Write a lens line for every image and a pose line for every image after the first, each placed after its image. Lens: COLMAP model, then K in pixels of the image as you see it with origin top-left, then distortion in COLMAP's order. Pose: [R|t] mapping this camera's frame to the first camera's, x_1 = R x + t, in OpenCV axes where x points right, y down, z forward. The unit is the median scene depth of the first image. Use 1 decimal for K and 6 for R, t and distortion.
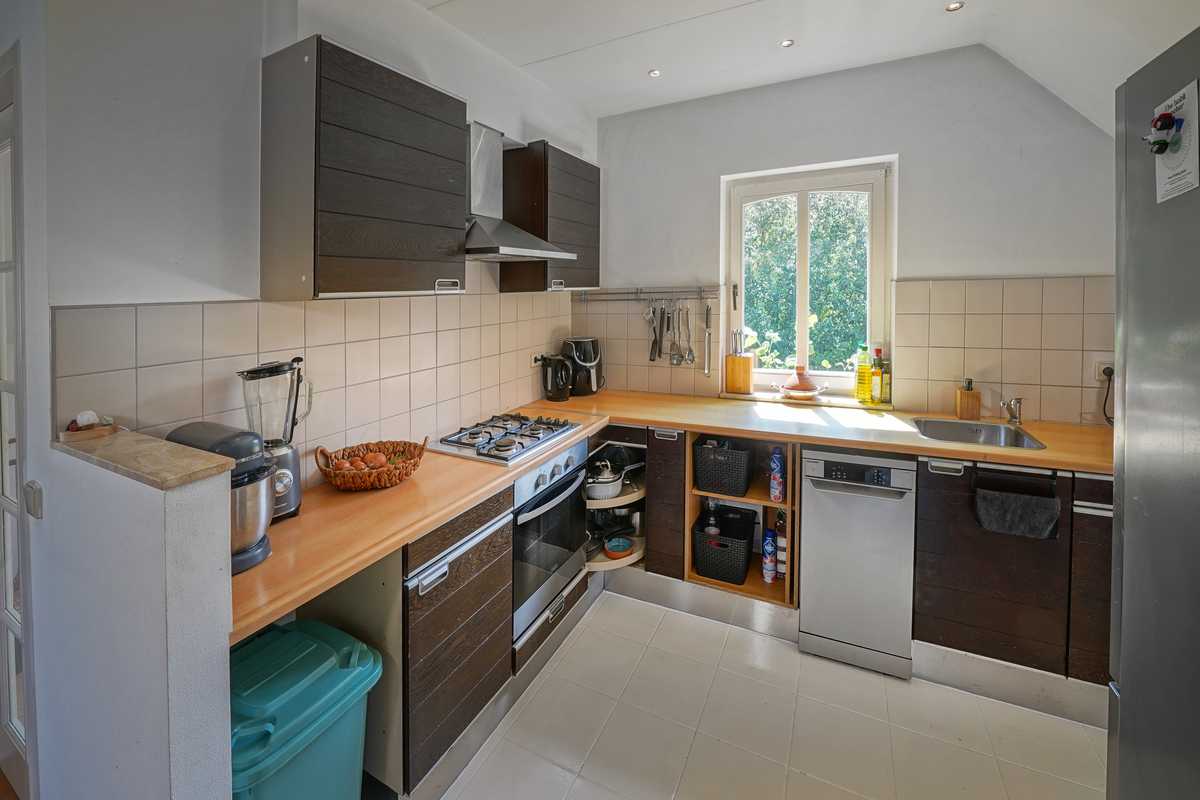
lens RADIAL K [[546.5, 0, 601.4], [0, 546.5, 301.6], [0, 0, 1]] dist [-0.016979, -0.000383]
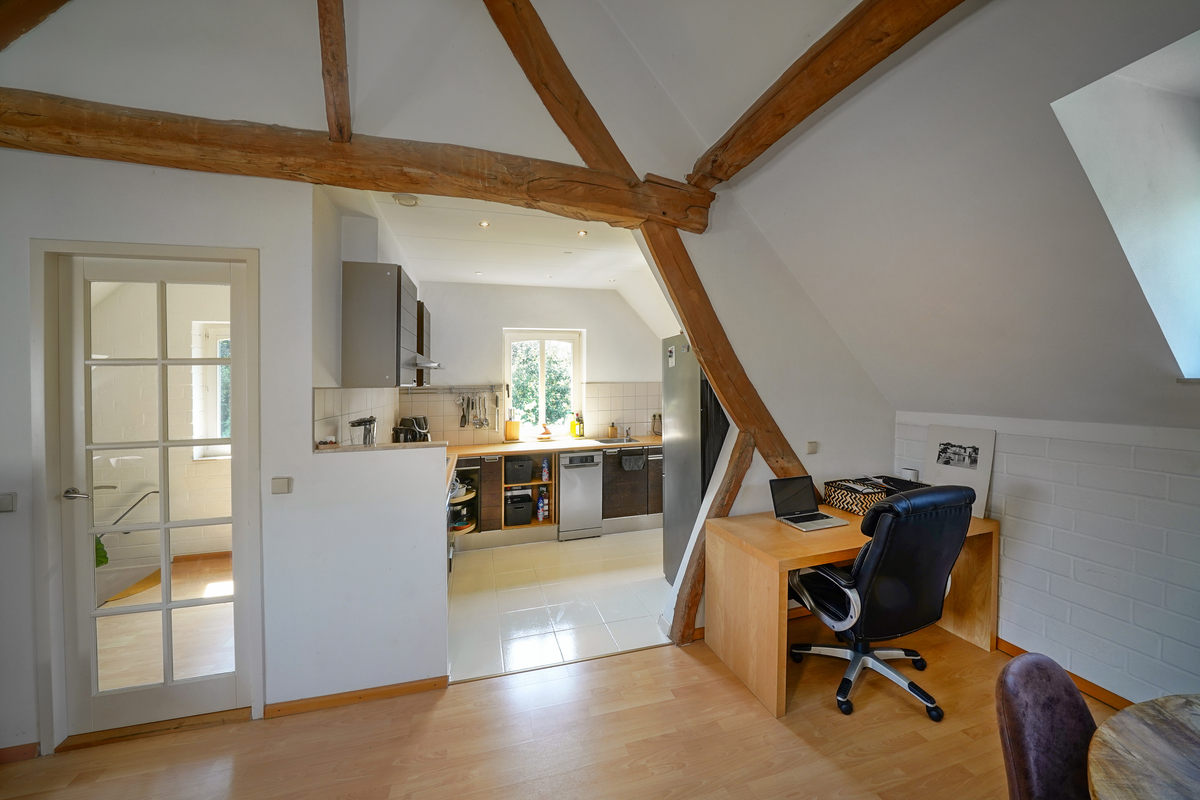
lens RADIAL K [[415.7, 0, 600.0], [0, 415.7, 400.0], [0, 0, 1]] dist [-0.000023, -0.000001]
pose [[0.793776, -0.012207, 0.608088, -0.509538], [0.010553, 0.999924, 0.006297, 0.023523], [-0.608119, 0.001419, 0.793845, -0.467898]]
